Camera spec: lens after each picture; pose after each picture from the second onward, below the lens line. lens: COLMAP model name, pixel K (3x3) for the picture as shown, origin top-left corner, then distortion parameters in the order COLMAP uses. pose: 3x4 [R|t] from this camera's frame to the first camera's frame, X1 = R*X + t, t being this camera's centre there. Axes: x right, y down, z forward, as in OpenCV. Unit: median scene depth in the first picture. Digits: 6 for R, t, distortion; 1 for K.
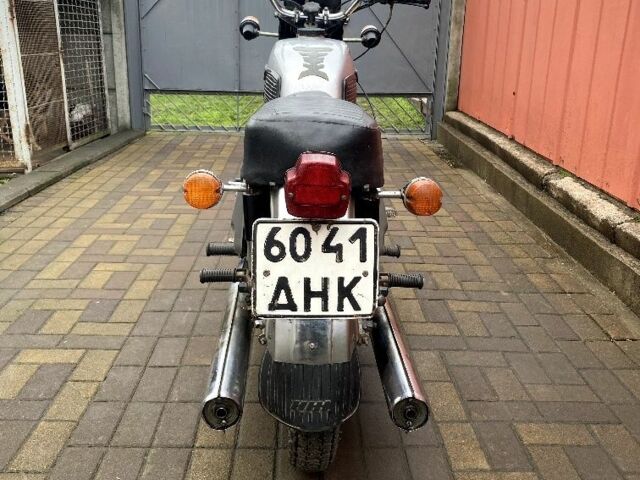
lens RADIAL K [[645.8, 0, 320.0], [0, 645.8, 240.0], [0, 0, 1]] dist [0.176267, -0.425514]
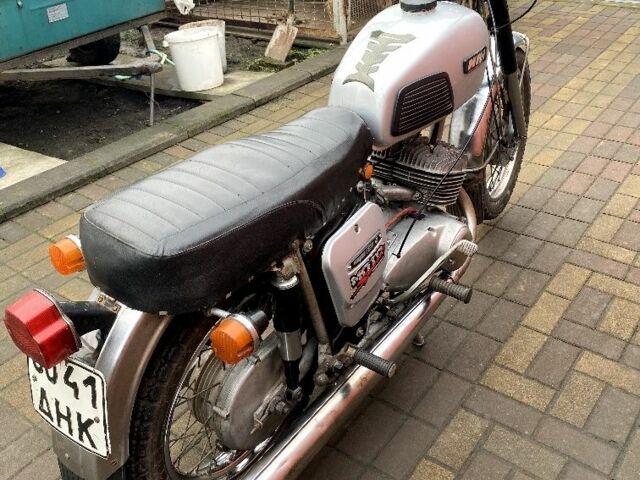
lens RADIAL K [[645.8, 0, 320.0], [0, 645.8, 240.0], [0, 0, 1]] dist [0.176267, -0.425514]
pose [[0.775491, 0.290150, -0.560737, 0.778070], [-0.122226, 0.940337, 0.317534, -0.533551], [0.619414, -0.177708, 0.764687, 0.520376]]
